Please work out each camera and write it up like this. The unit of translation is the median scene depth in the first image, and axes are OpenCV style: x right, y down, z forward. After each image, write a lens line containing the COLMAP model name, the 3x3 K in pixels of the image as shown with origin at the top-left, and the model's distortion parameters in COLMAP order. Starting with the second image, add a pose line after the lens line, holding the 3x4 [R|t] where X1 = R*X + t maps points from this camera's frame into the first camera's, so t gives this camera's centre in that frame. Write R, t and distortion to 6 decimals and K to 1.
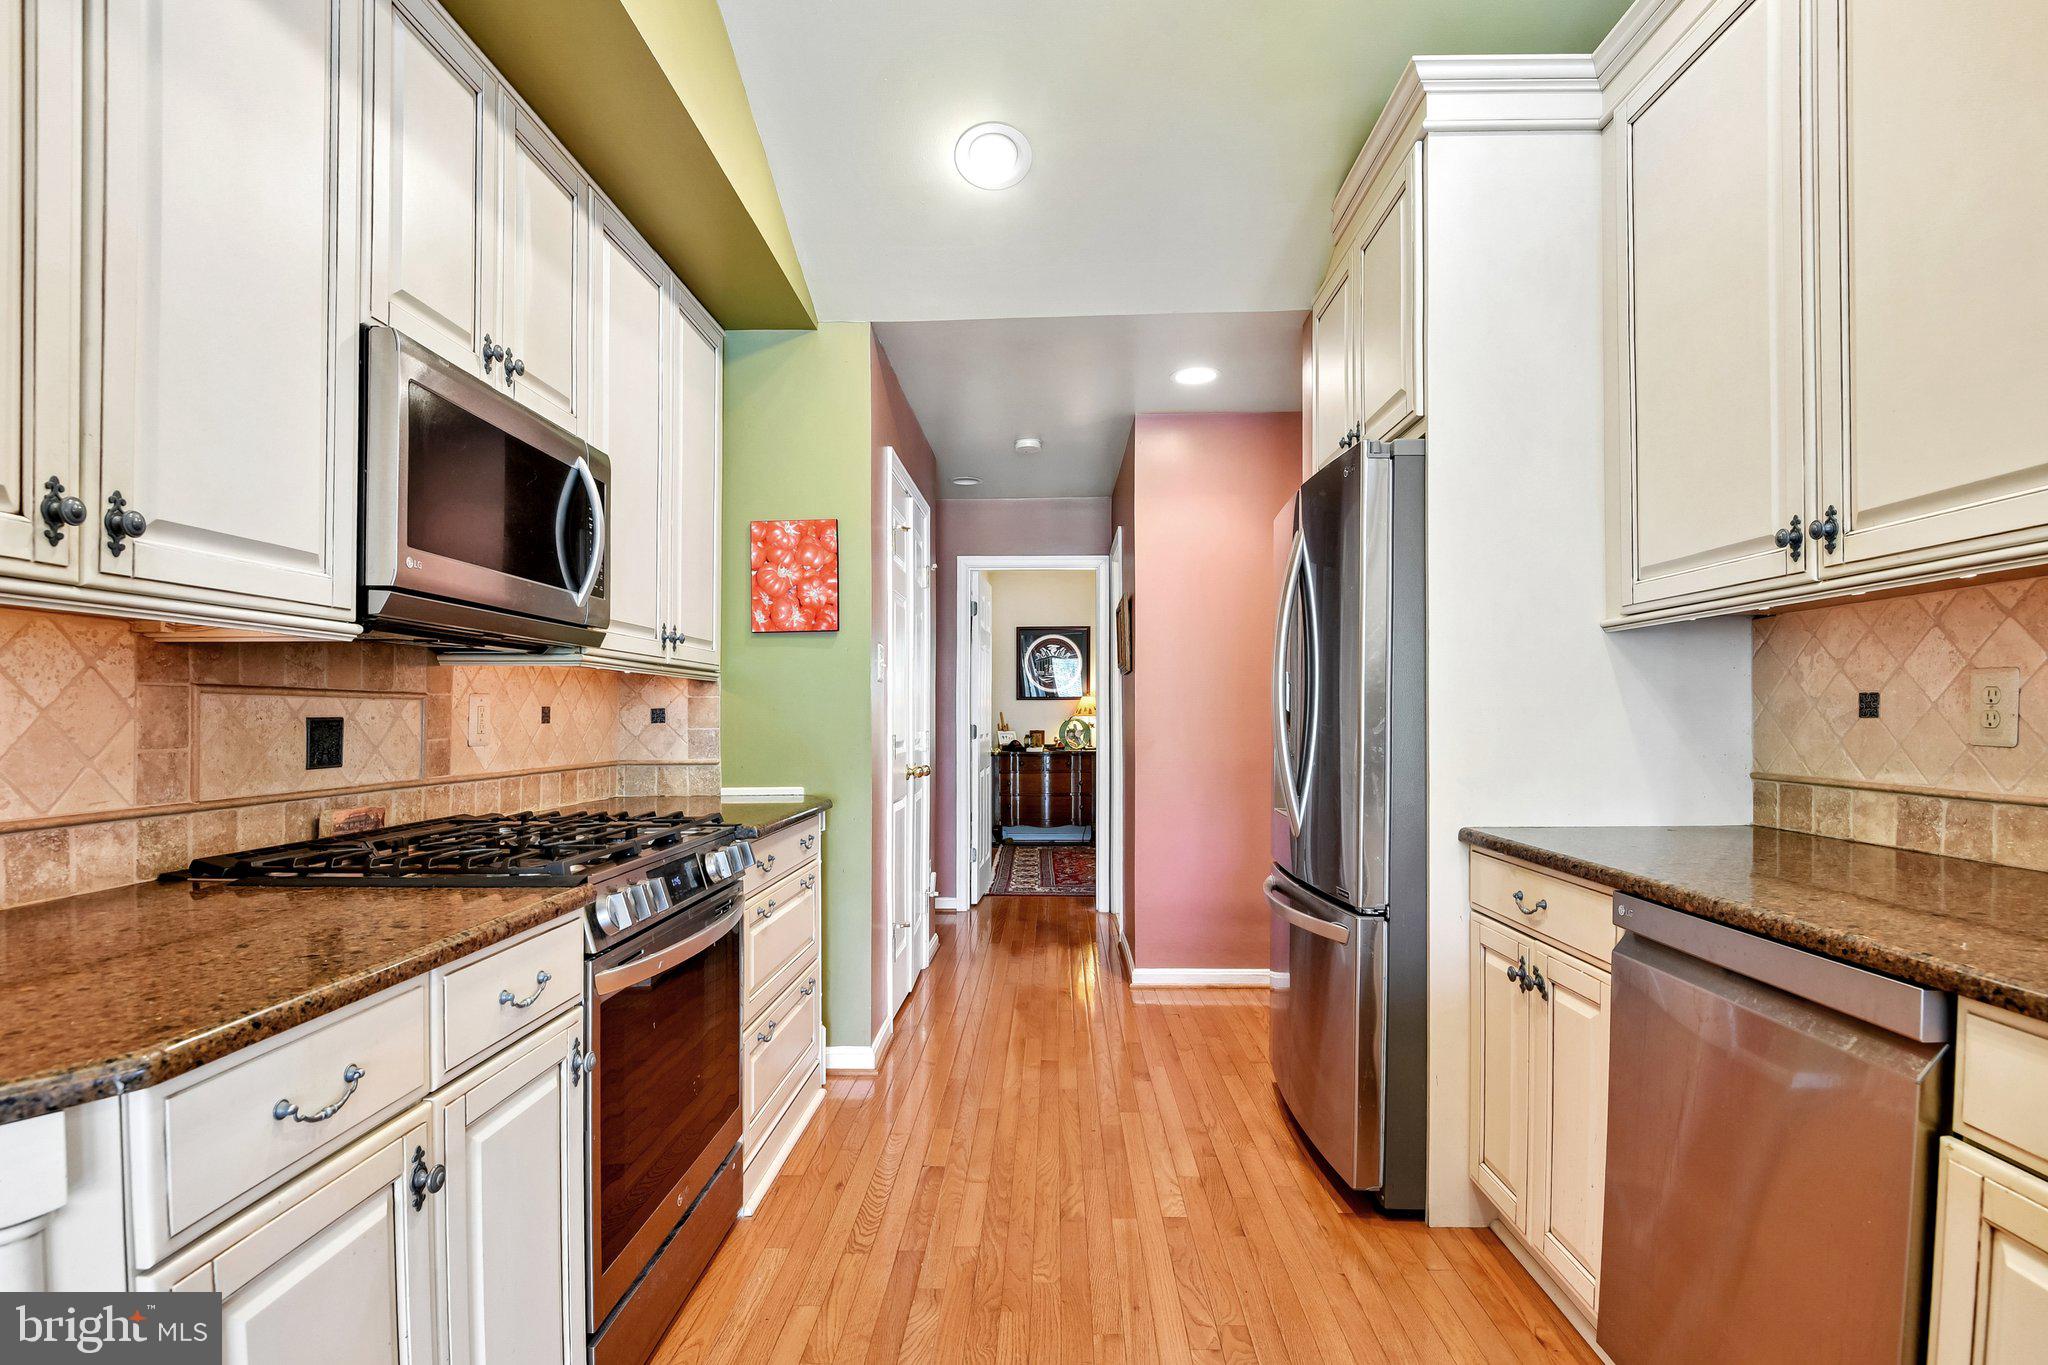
lens RADIAL K [[995.7, 0, 1018.2], [0, 995.7, 719.1], [0, 0, 1]] dist [0.001762, -0.026836]
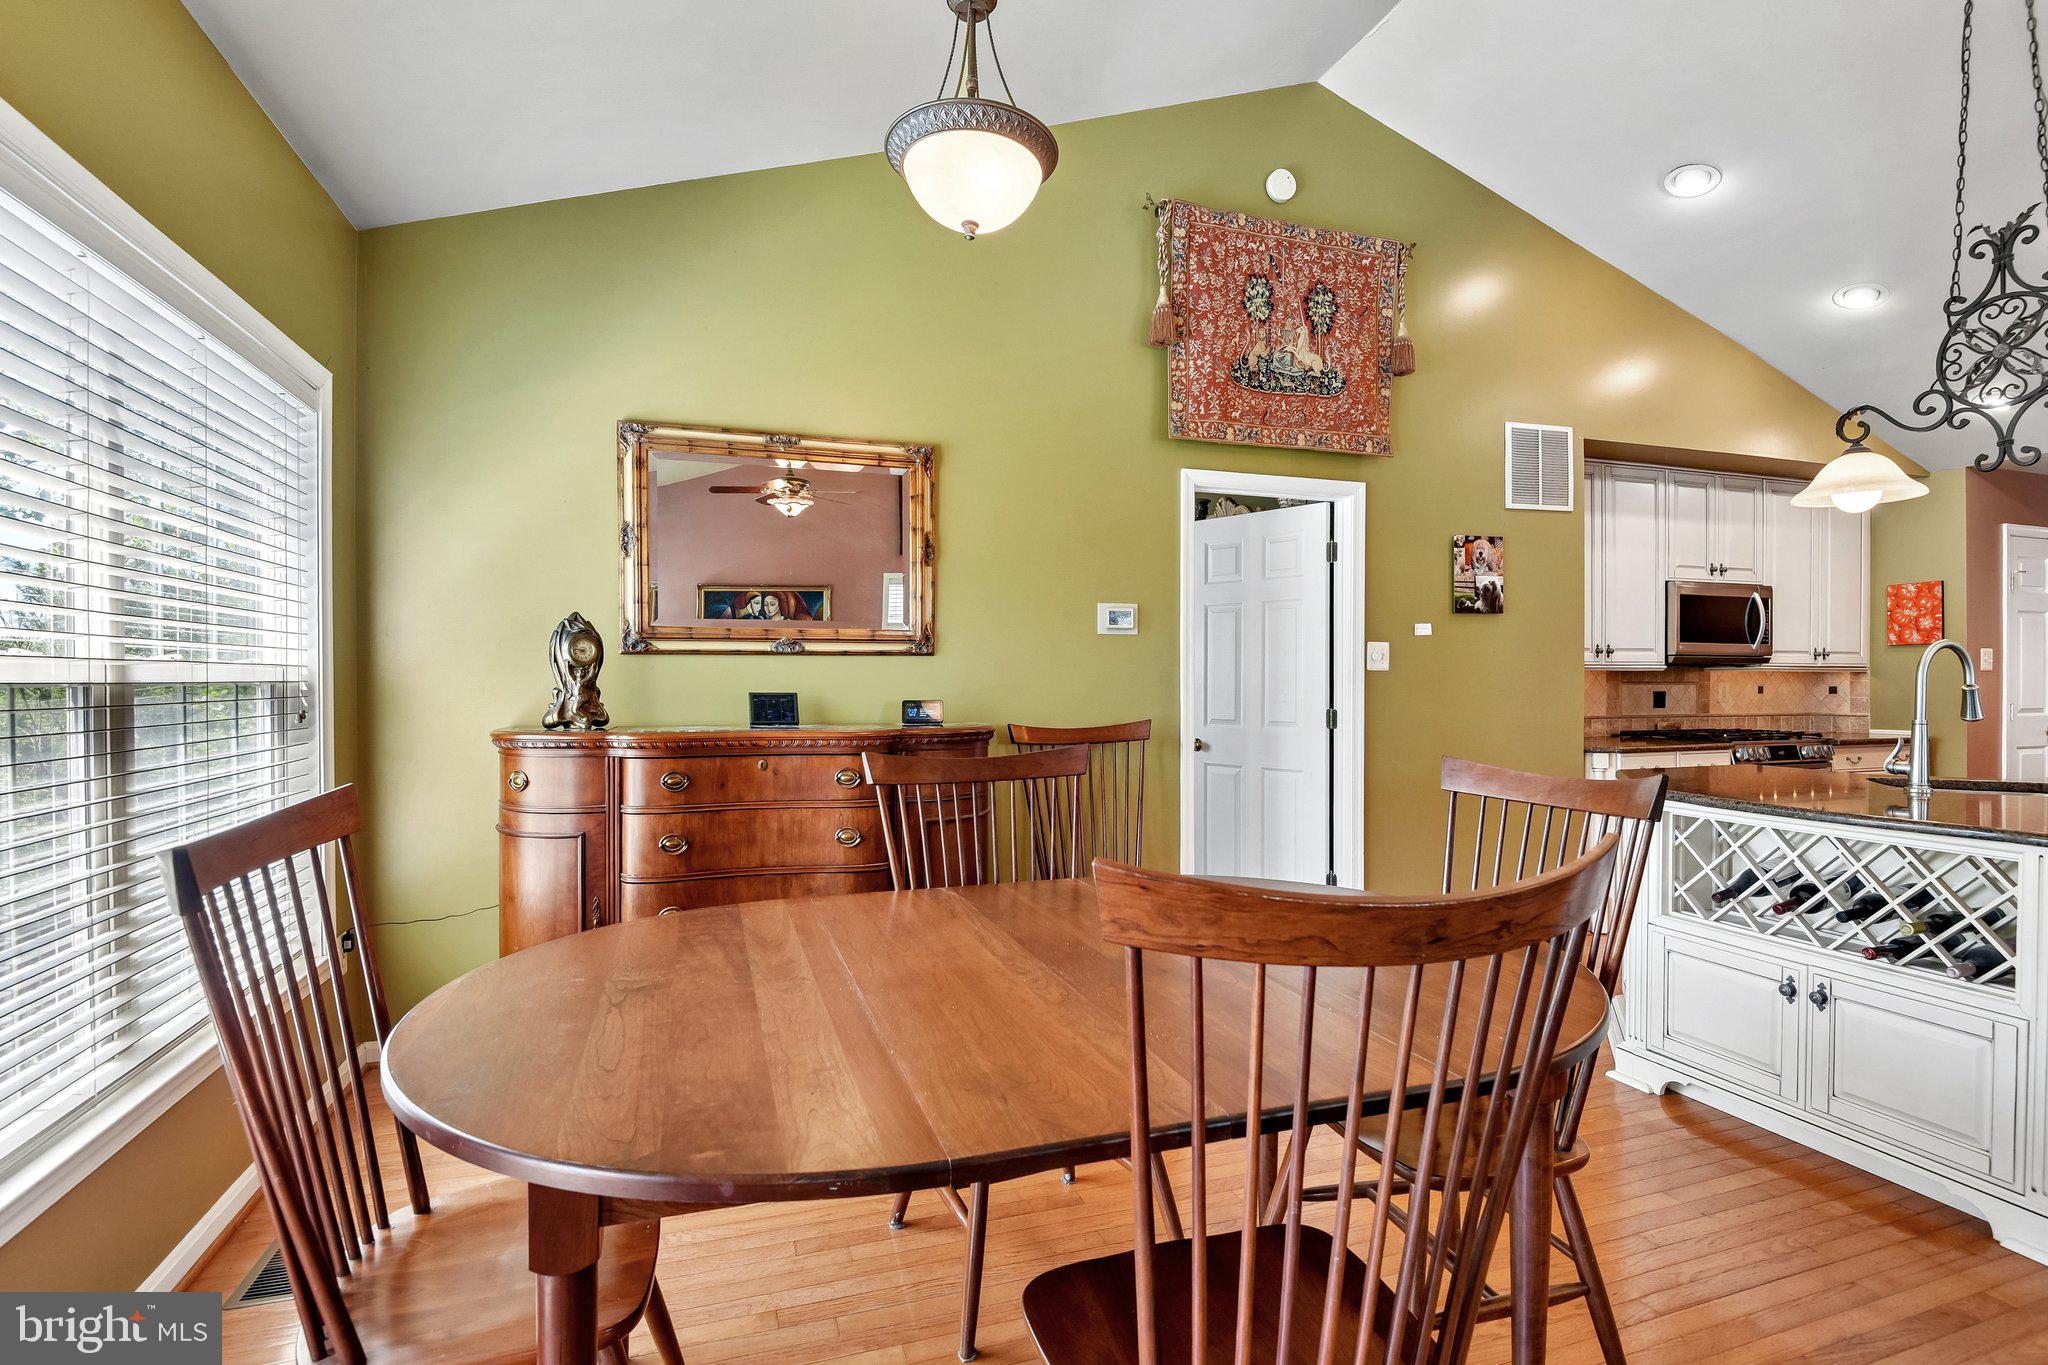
lens RADIAL K [[963.3, 0, 990.1], [0, 963.3, 685.7], [0, 0, 1]] dist [-0.036613, -0.001233]
pose [[0.305450, 0.007461, -0.952179, 1.207046], [-0.002182, 0.999972, 0.007135, -0.029863], [0.952206, -0.000102, 0.305457, -1.550976]]
